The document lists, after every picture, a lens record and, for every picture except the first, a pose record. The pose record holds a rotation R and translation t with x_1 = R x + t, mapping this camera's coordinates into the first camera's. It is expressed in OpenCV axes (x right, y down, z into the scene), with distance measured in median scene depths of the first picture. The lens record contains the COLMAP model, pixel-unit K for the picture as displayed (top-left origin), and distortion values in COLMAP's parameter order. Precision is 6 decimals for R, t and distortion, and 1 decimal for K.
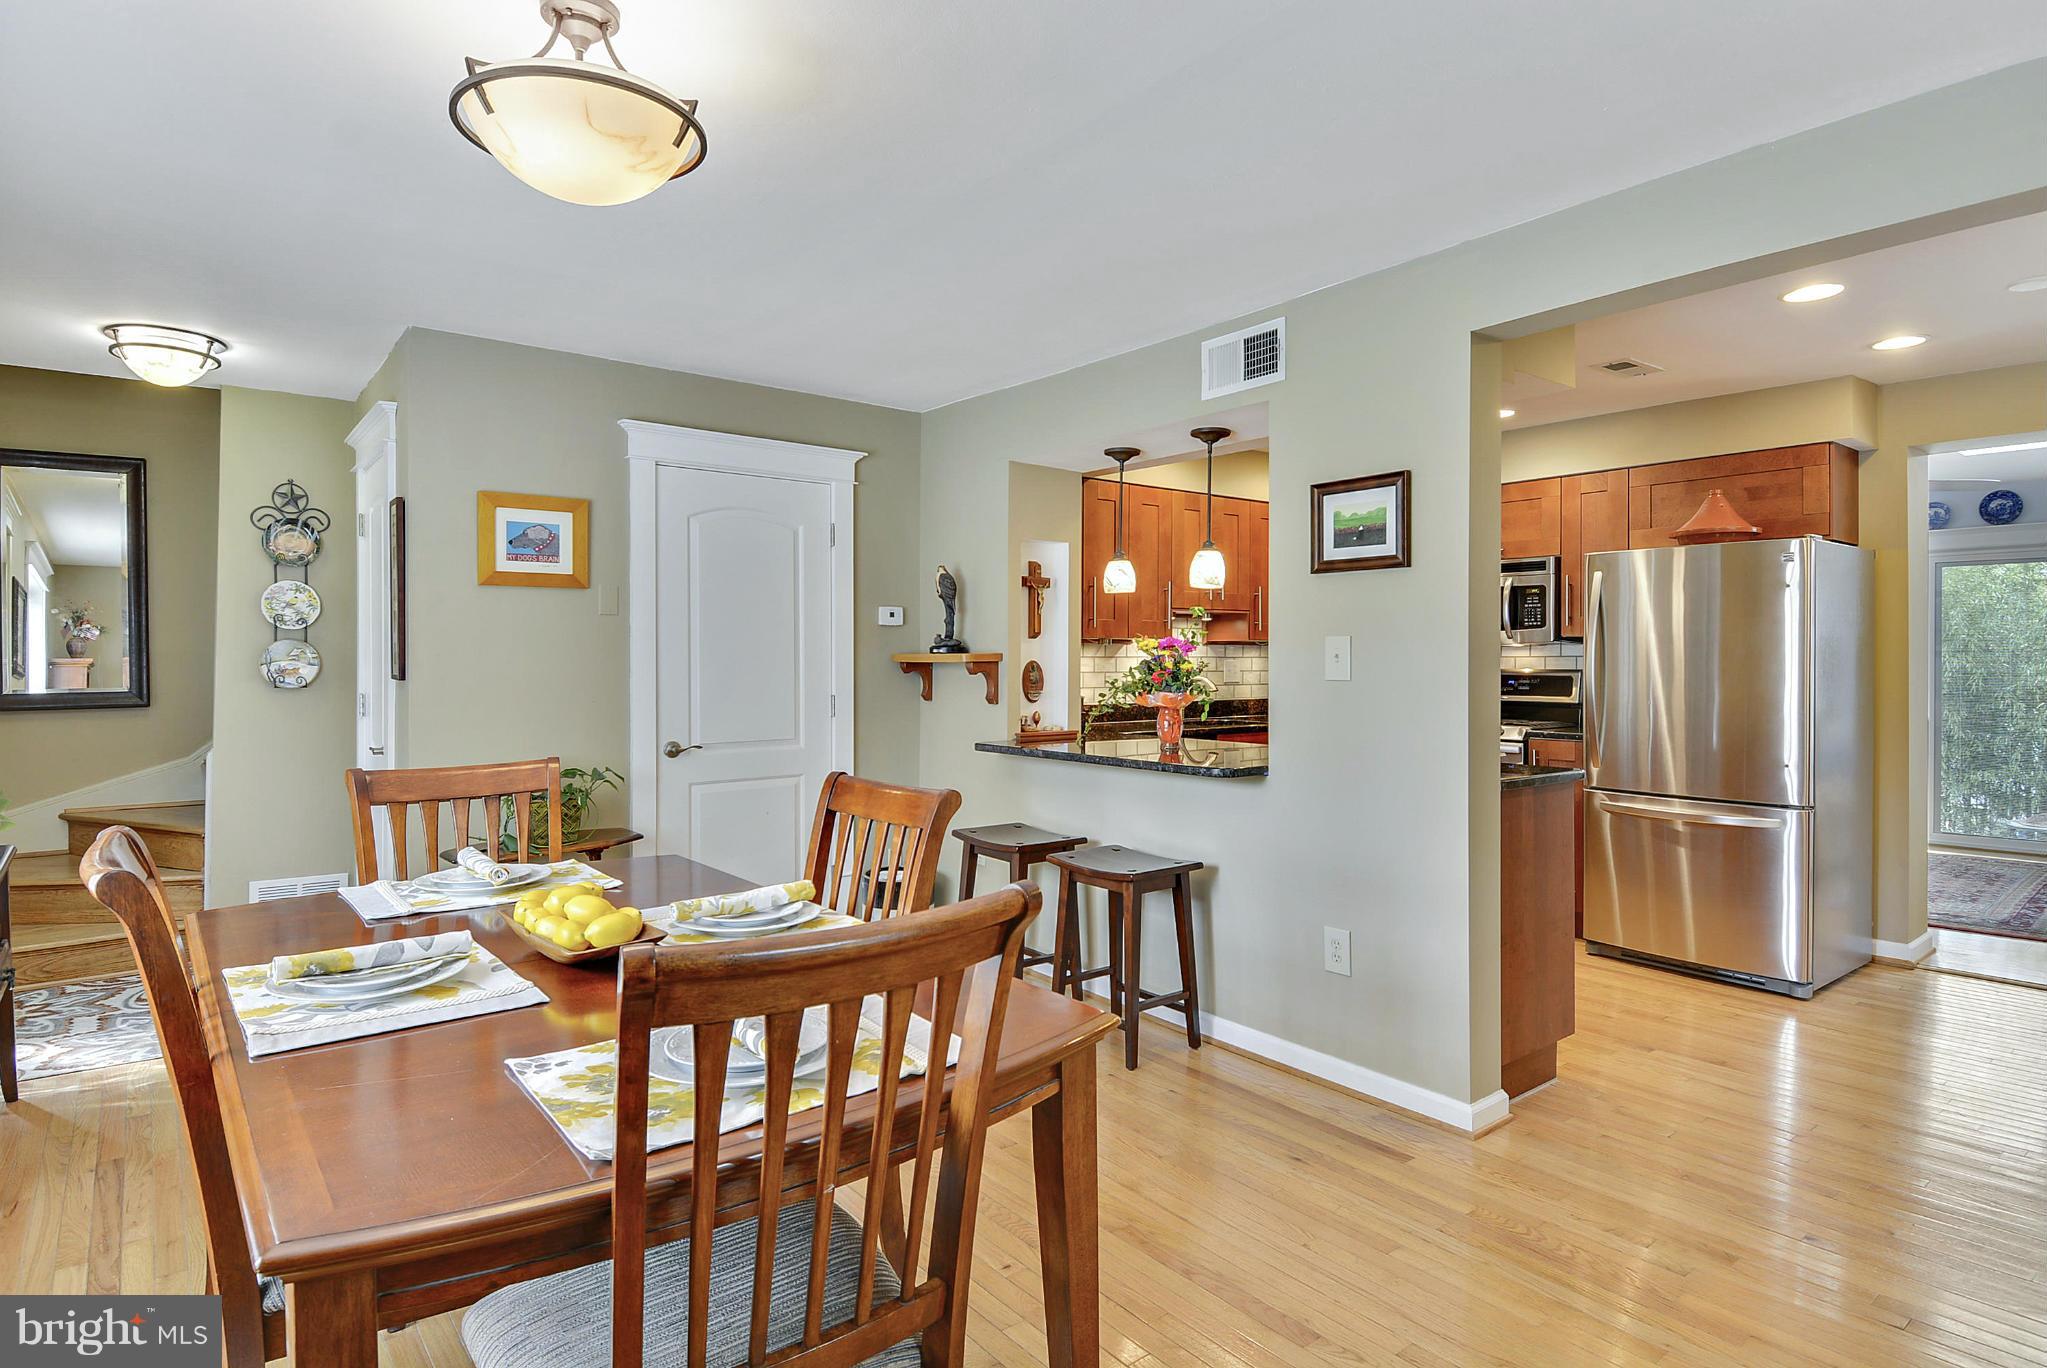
lens RADIAL K [[1102.1, 0, 1023.5], [0, 1102.1, 684.0], [0, 0, 1]] dist [0.053471, -0.058547]
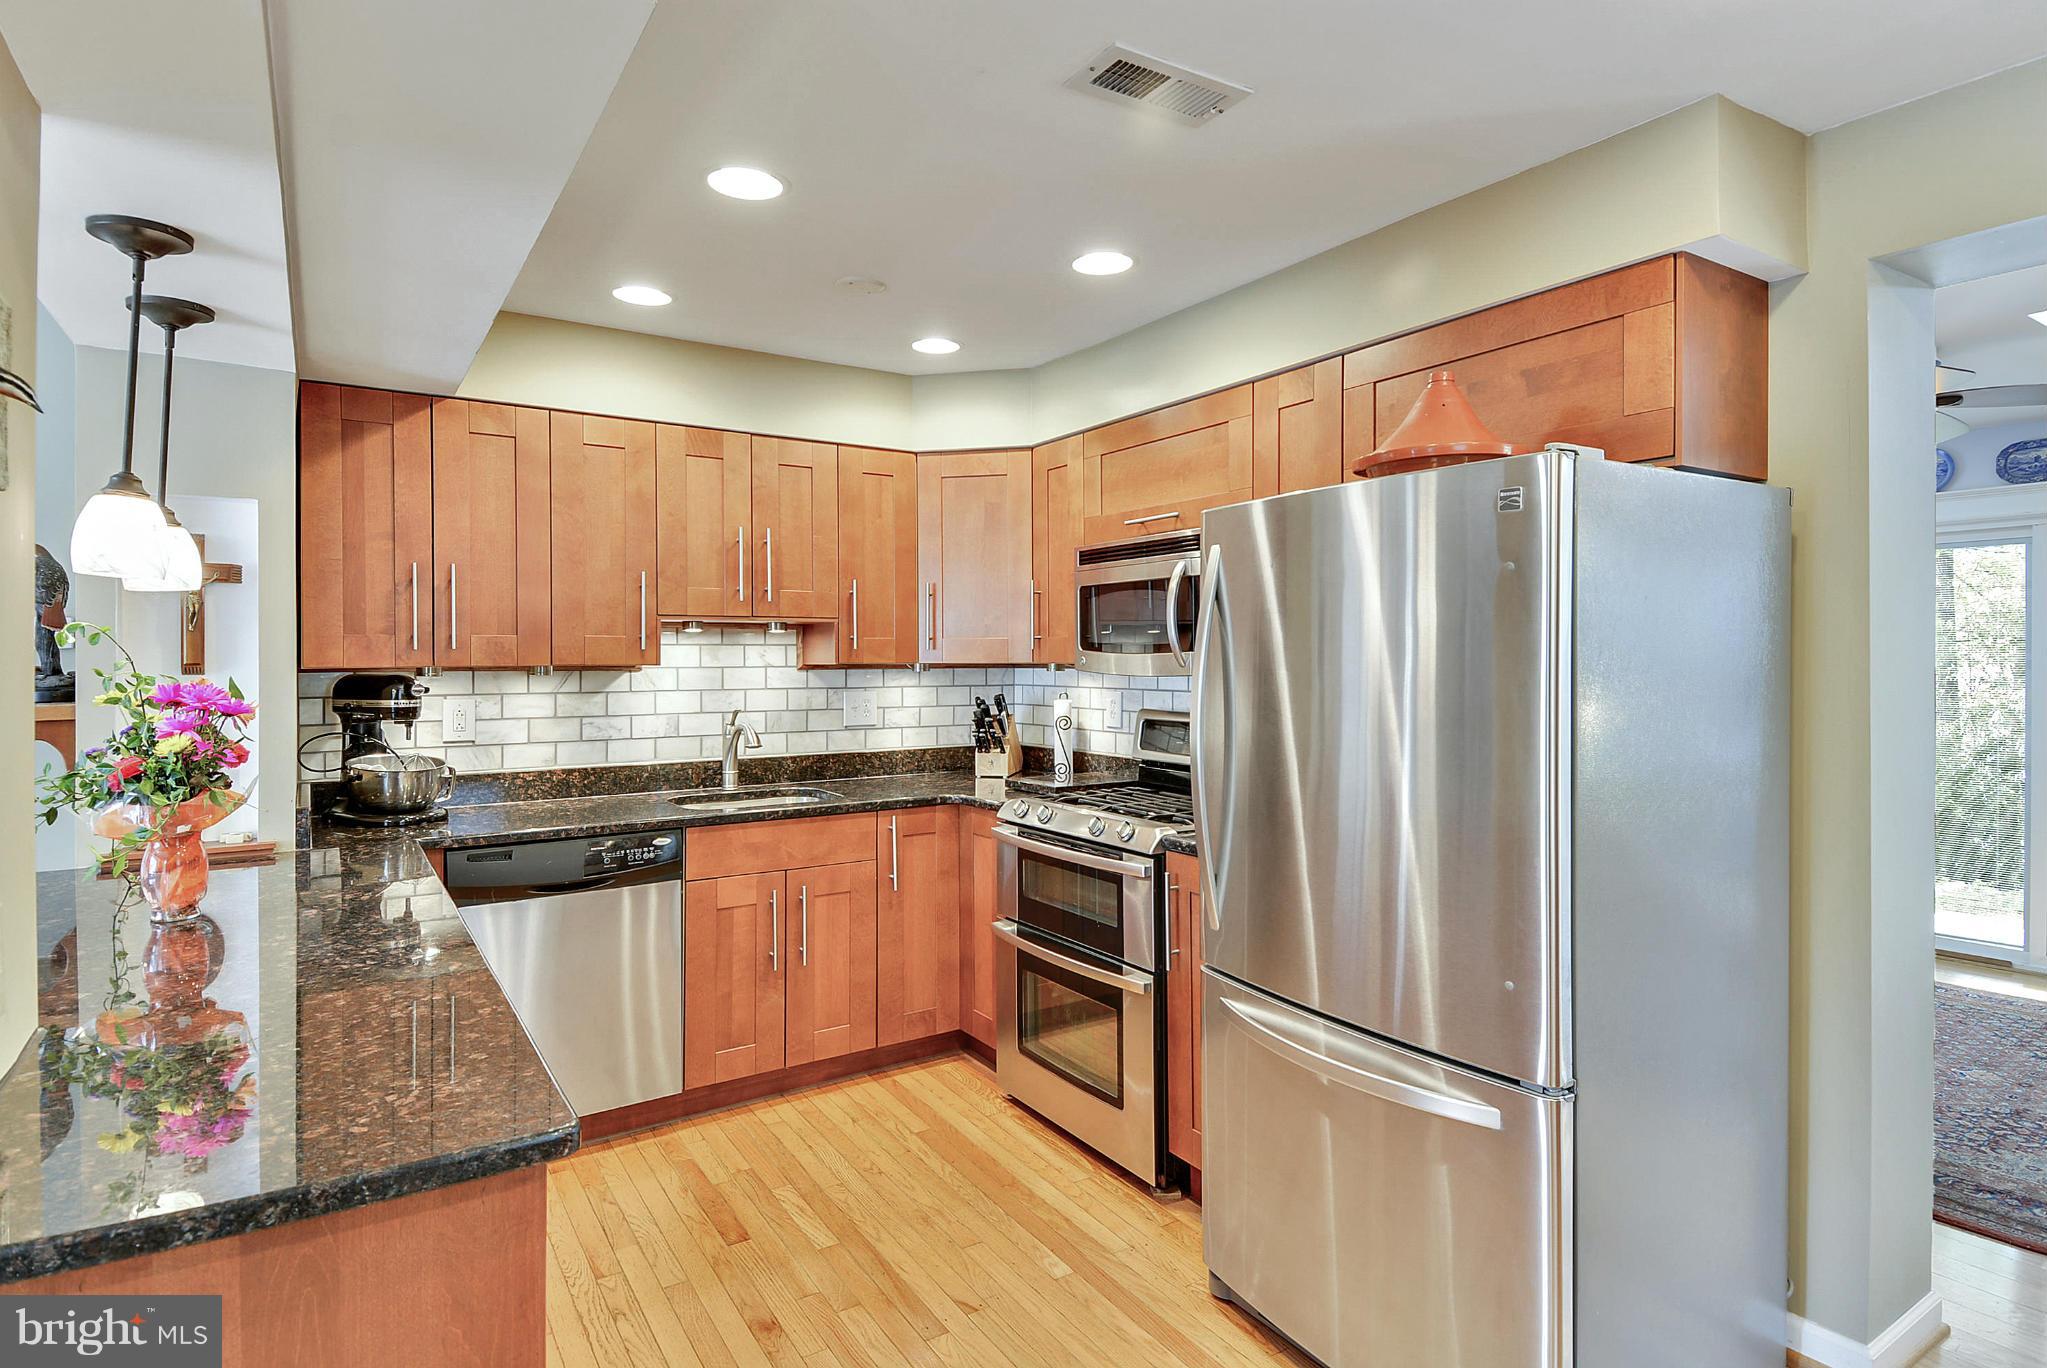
lens RADIAL K [[1073.6, 0, 1024.1], [0, 1073.6, 673.8], [0, 0, 1]] dist [0.073093, -0.059448]
pose [[0.994126, -0.000515, -0.108228, 0.451584], [0.000093, 0.999992, -0.003906, -0.037769], [0.108229, 0.003873, 0.994118, 0.467807]]
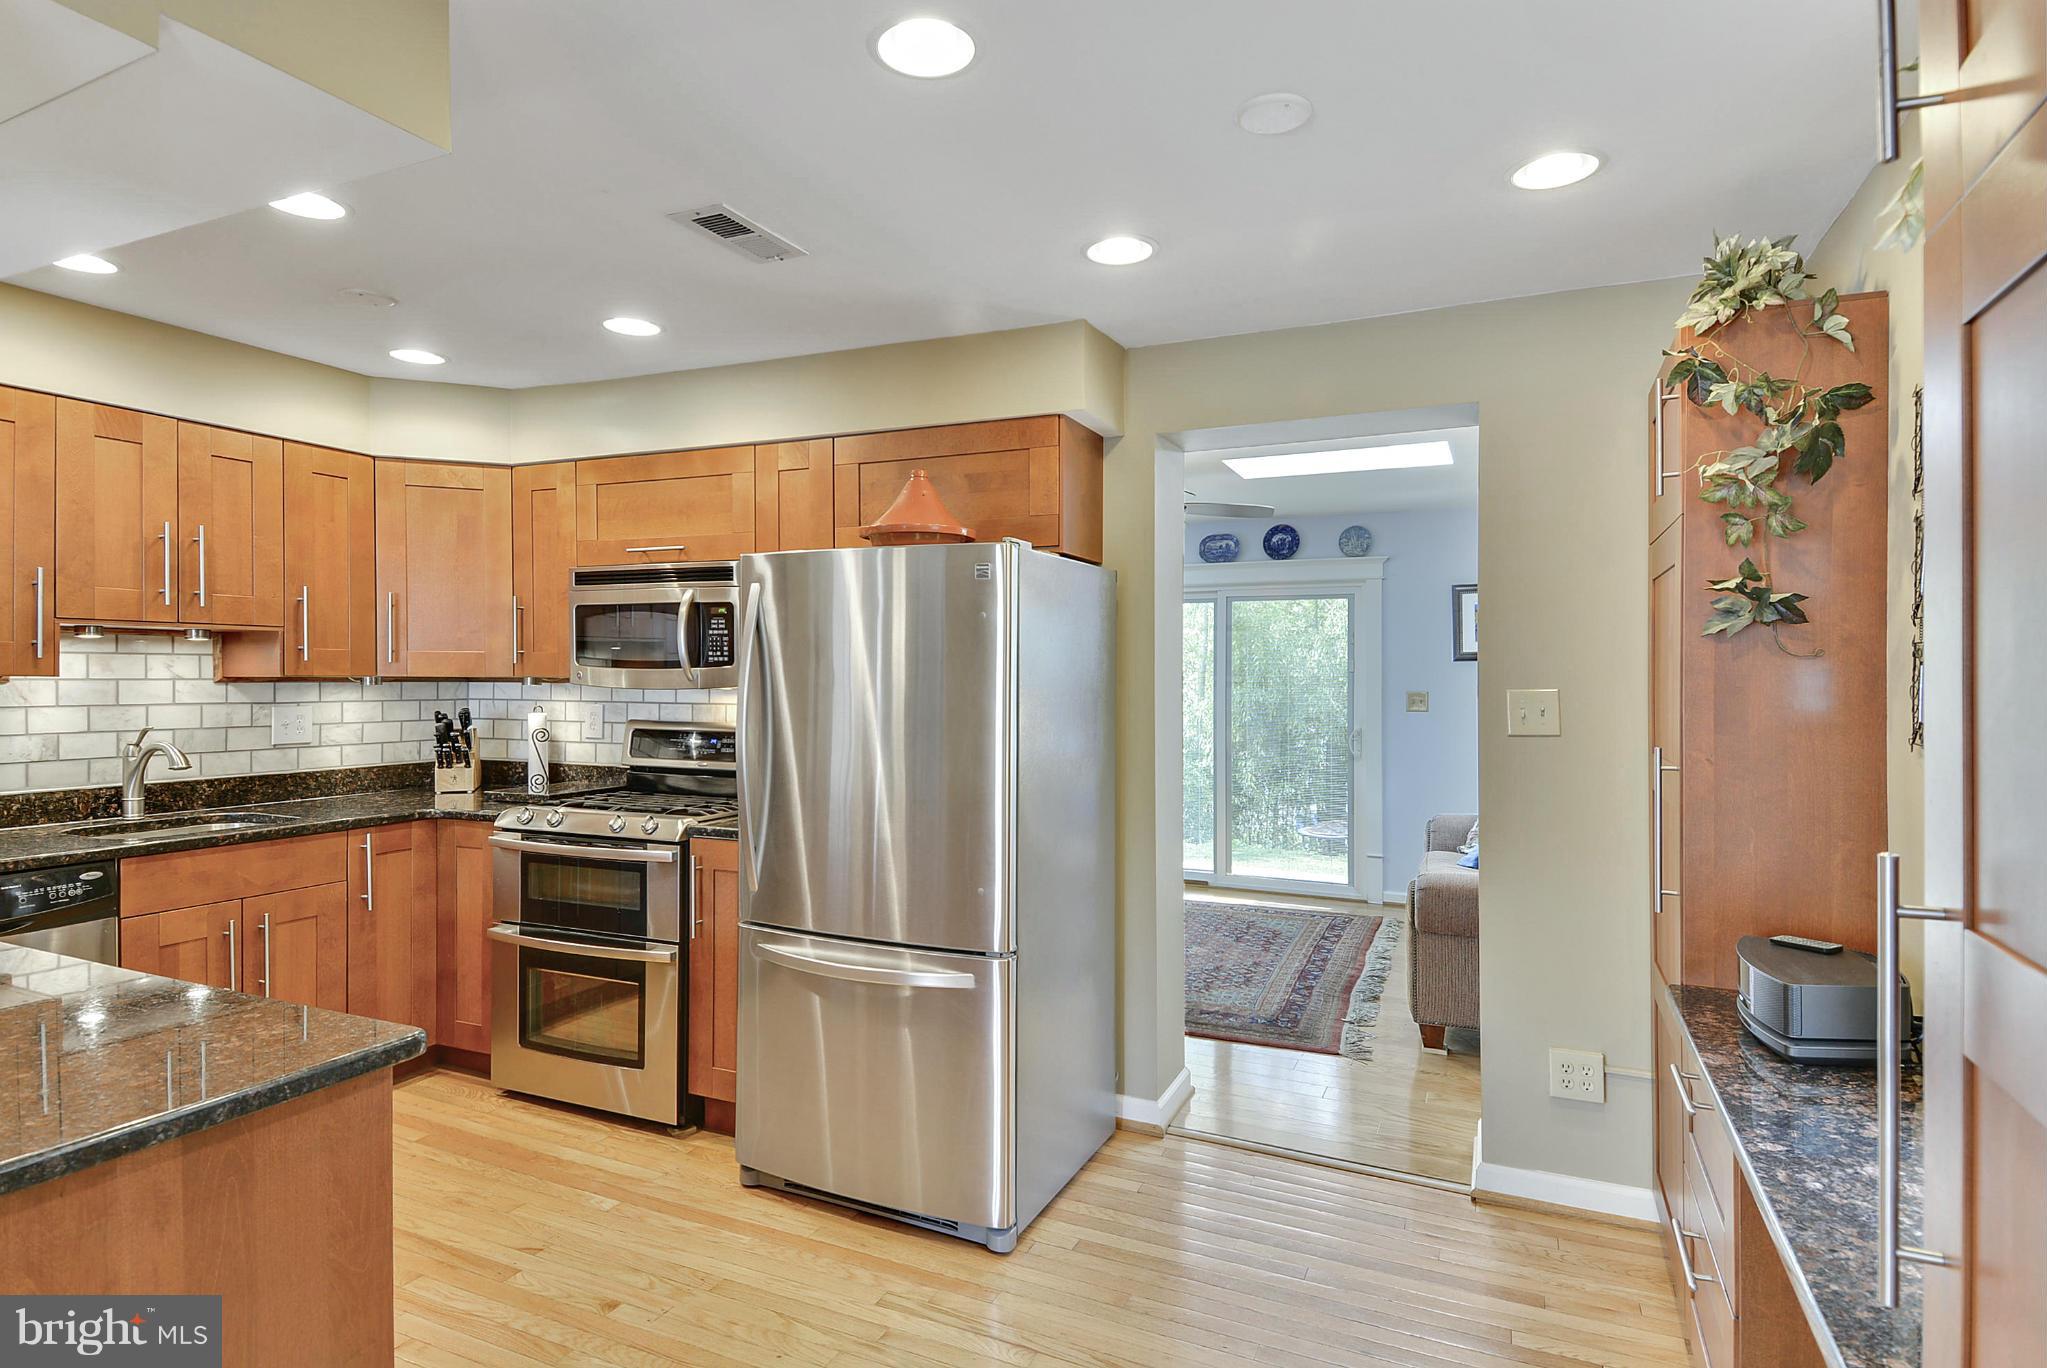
lens RADIAL K [[1072.7, 0, 1032.8], [0, 1072.7, 695.7], [0, 0, 1]] dist [0.051947, -0.056830]
pose [[0.888825, -0.002575, 0.458239, 0.351571], [0.002271, 0.999997, 0.001215, -0.034947], [-0.458240, -0.000040, 0.888828, 0.356505]]
